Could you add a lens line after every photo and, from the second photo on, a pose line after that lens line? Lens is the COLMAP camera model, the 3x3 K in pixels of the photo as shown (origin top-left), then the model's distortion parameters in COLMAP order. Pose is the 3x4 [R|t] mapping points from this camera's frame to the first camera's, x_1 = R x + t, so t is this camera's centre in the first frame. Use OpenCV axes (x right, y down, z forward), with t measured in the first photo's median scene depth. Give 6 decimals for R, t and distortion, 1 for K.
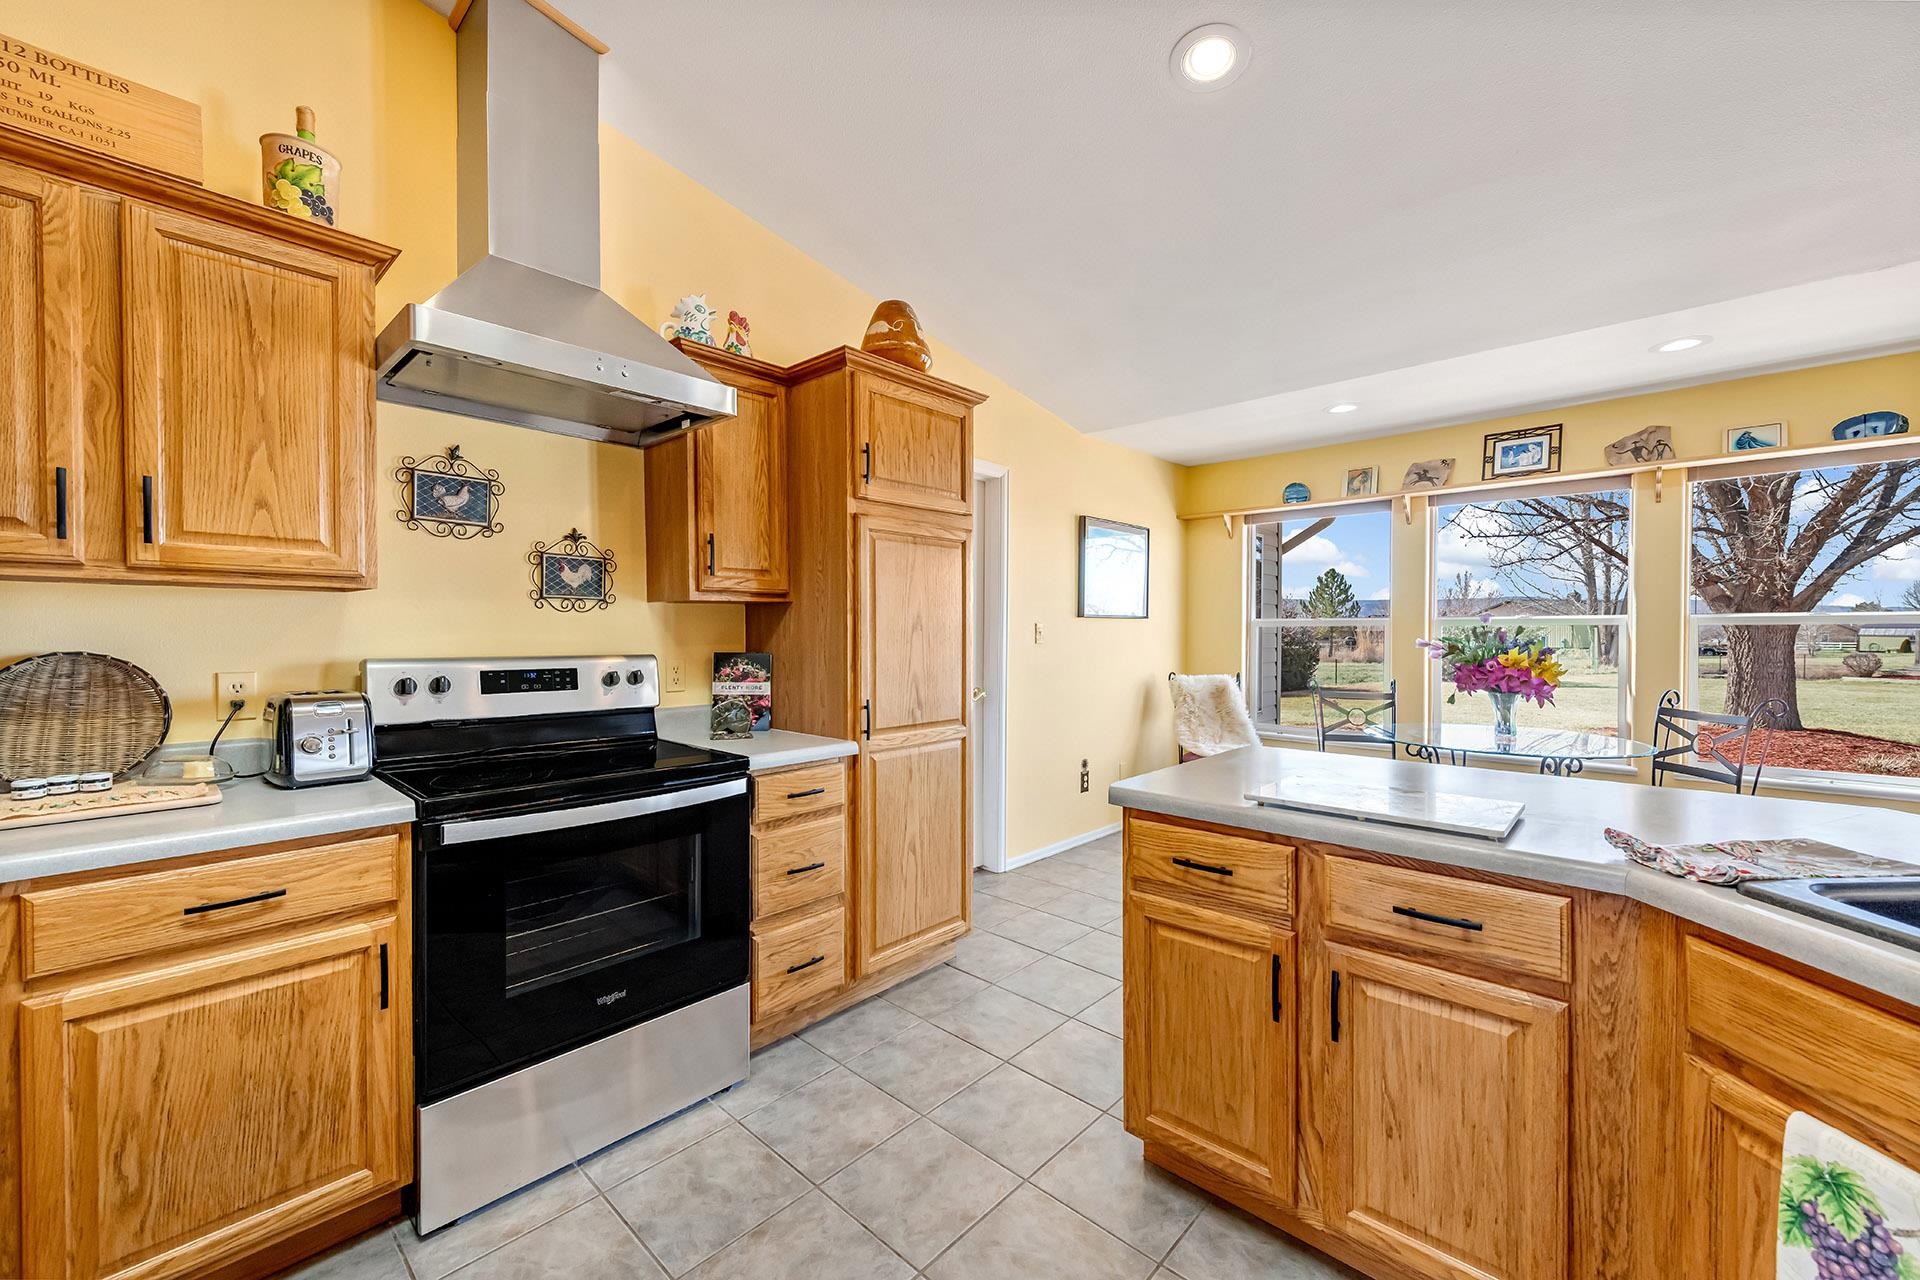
lens RADIAL K [[748.4, 0, 959.6], [0, 748.4, 643.4], [0, 0, 1]] dist [0.002529, 0.000122]
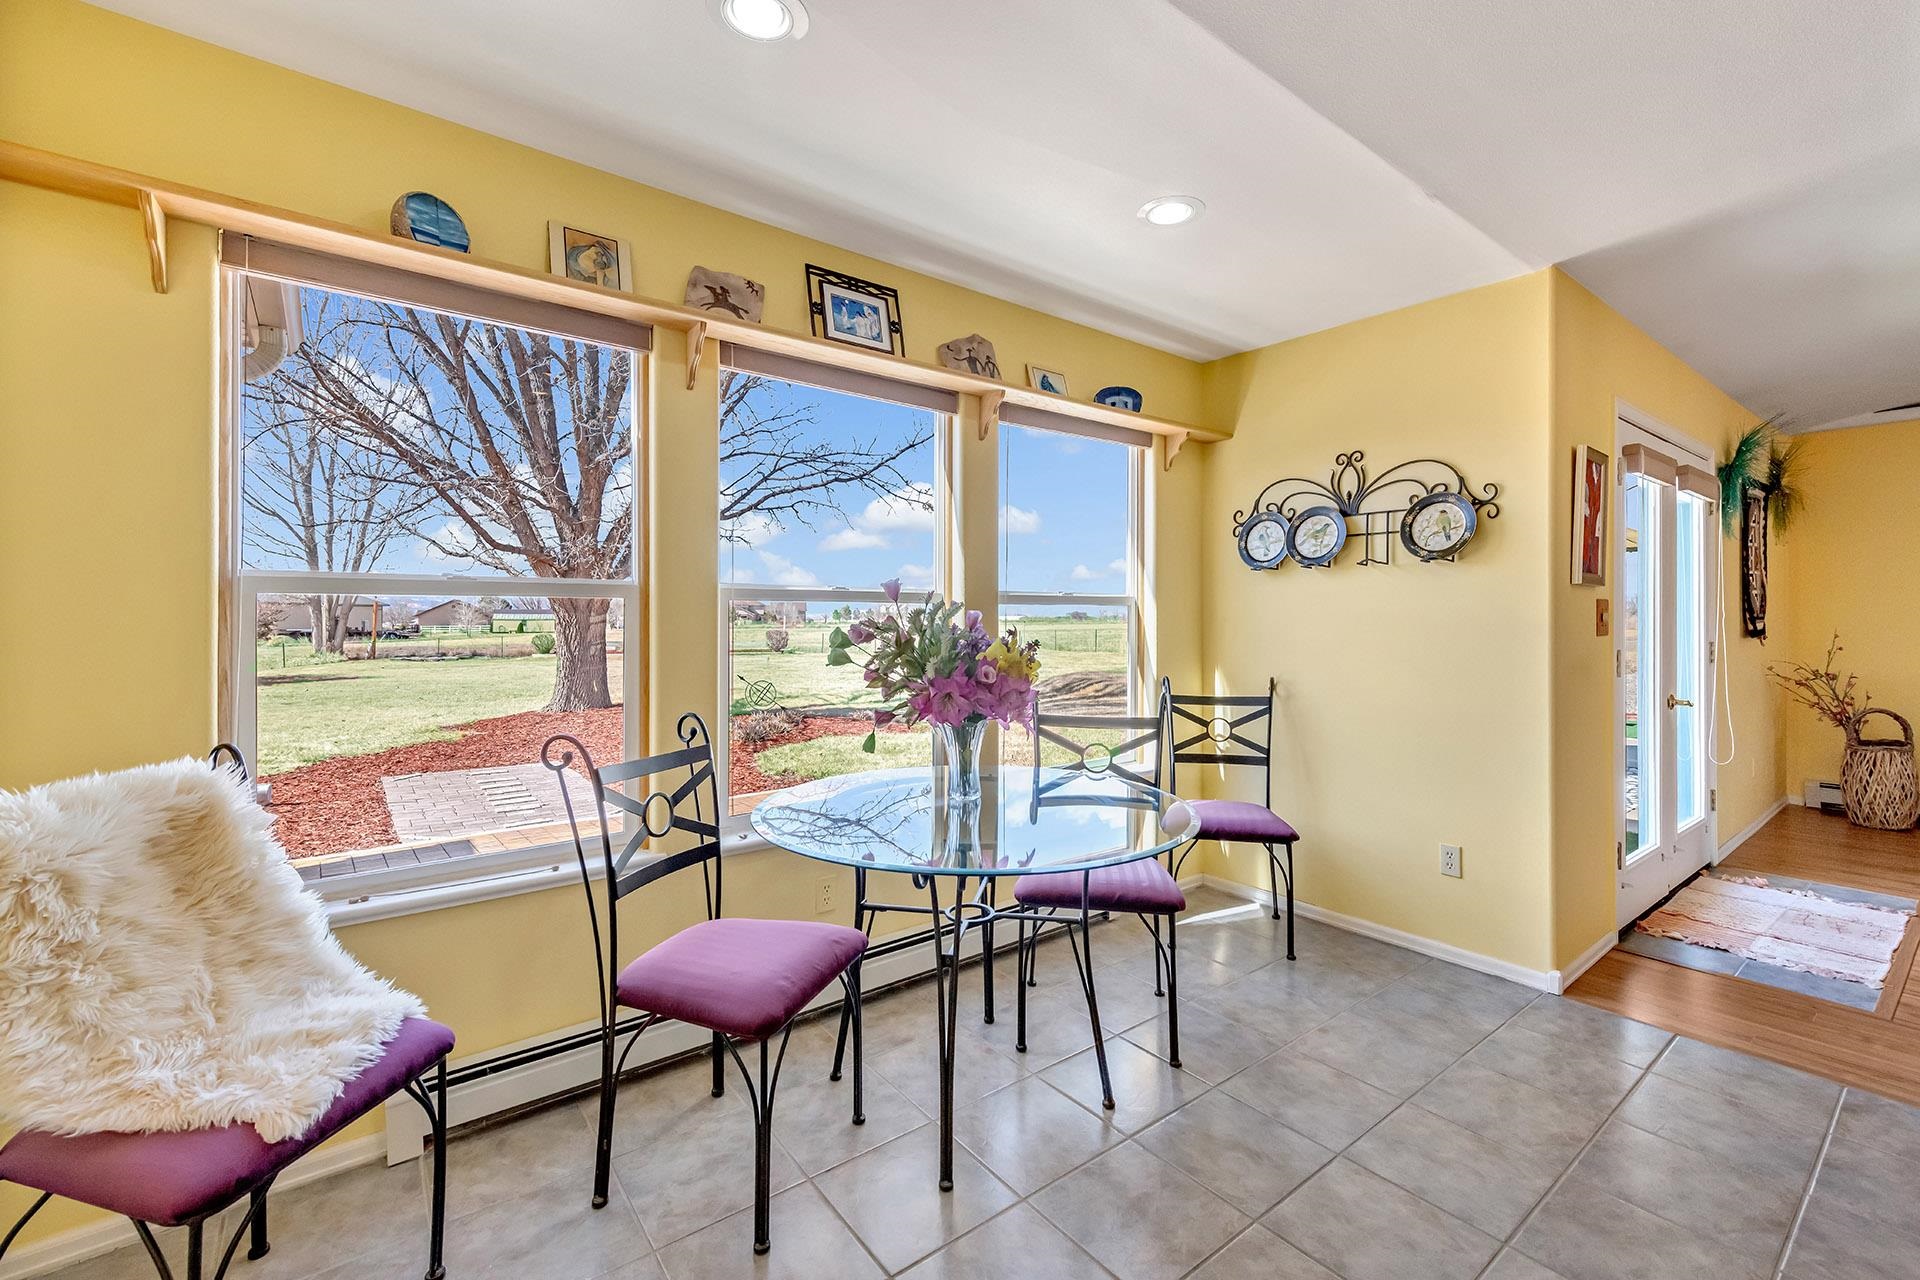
lens RADIAL K [[784.6, 0, 926.5], [0, 784.6, 613.1], [0, 0, 1]] dist [0.010613, -0.001707]
pose [[0.151116, 0.004968, 0.988504, 0.127405], [0.015982, 0.999844, -0.007468, -0.006967], [-0.988387, 0.016927, 0.151013, 0.830000]]
